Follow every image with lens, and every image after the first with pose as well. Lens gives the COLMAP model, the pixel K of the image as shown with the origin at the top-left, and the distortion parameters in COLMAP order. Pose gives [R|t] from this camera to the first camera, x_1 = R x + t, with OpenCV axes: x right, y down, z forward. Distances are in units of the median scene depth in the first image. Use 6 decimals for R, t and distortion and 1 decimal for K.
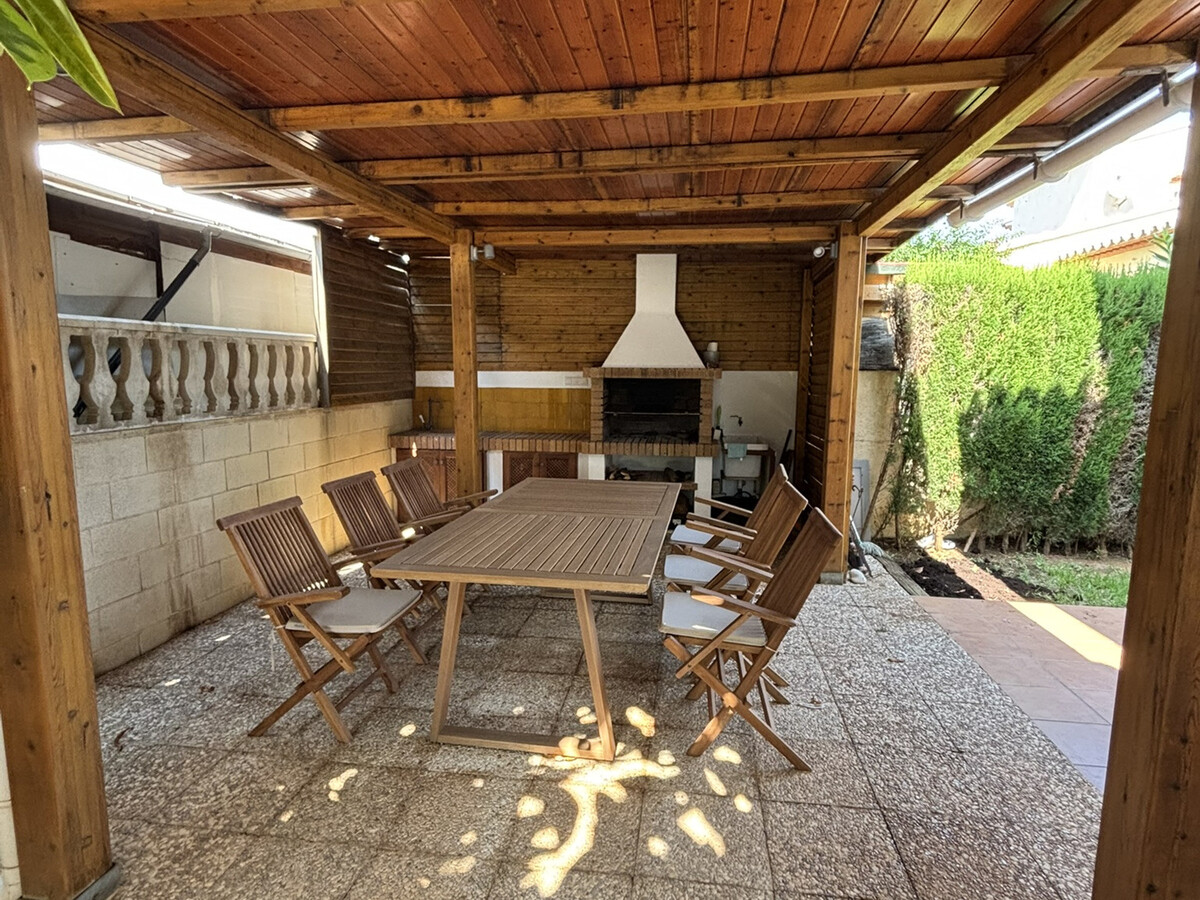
lens RADIAL K [[643.5, 0, 598.1], [0, 643.5, 450.2], [0, 0, 1]] dist [-0.009243, 0.006536]
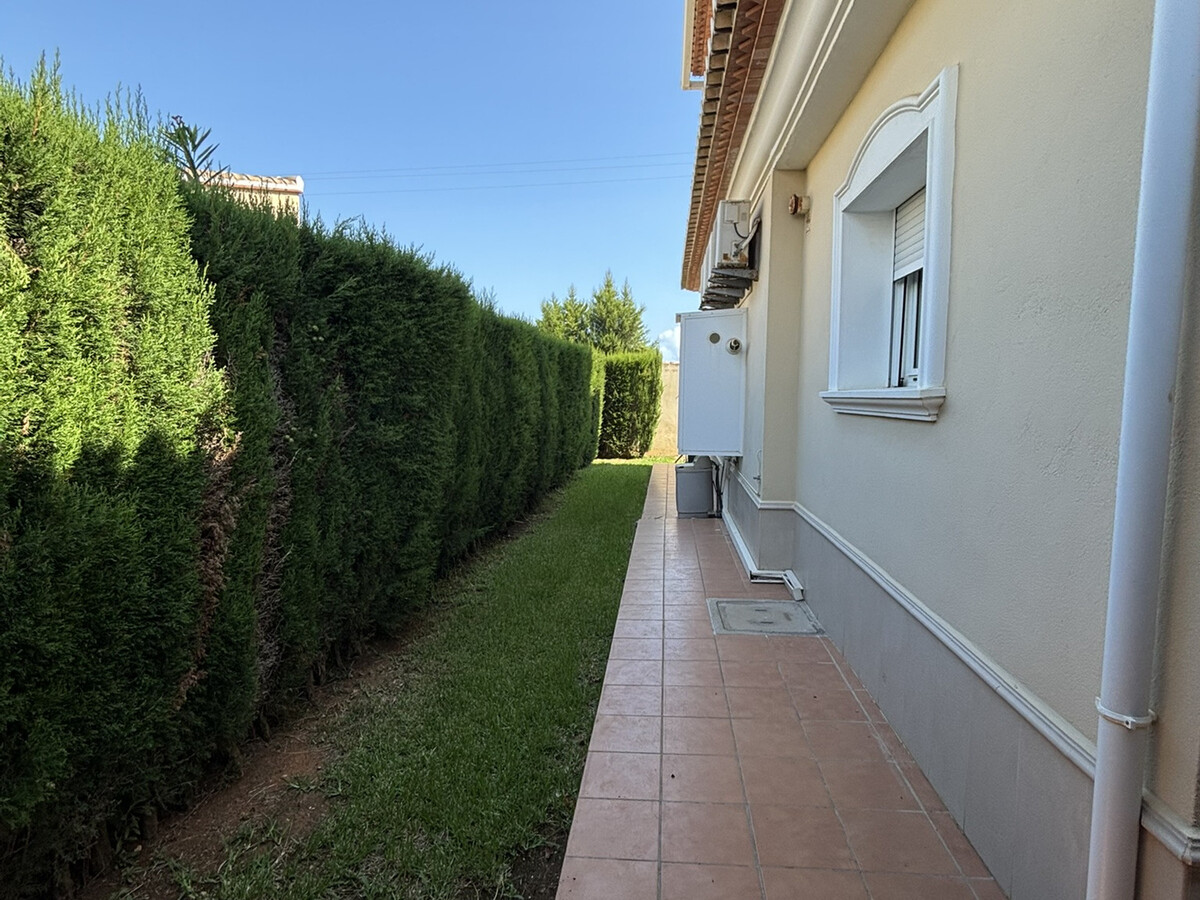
lens RADIAL K [[643.5, 0, 602.2], [0, 643.5, 451.3], [0, 0, 1]] dist [-0.009243, 0.006536]
pose [[-0.057296, -0.095621, 0.993767, 0.319300], [0.126916, 0.986629, 0.102252, -0.097354], [-0.990257, 0.131984, -0.044394, 0.757112]]
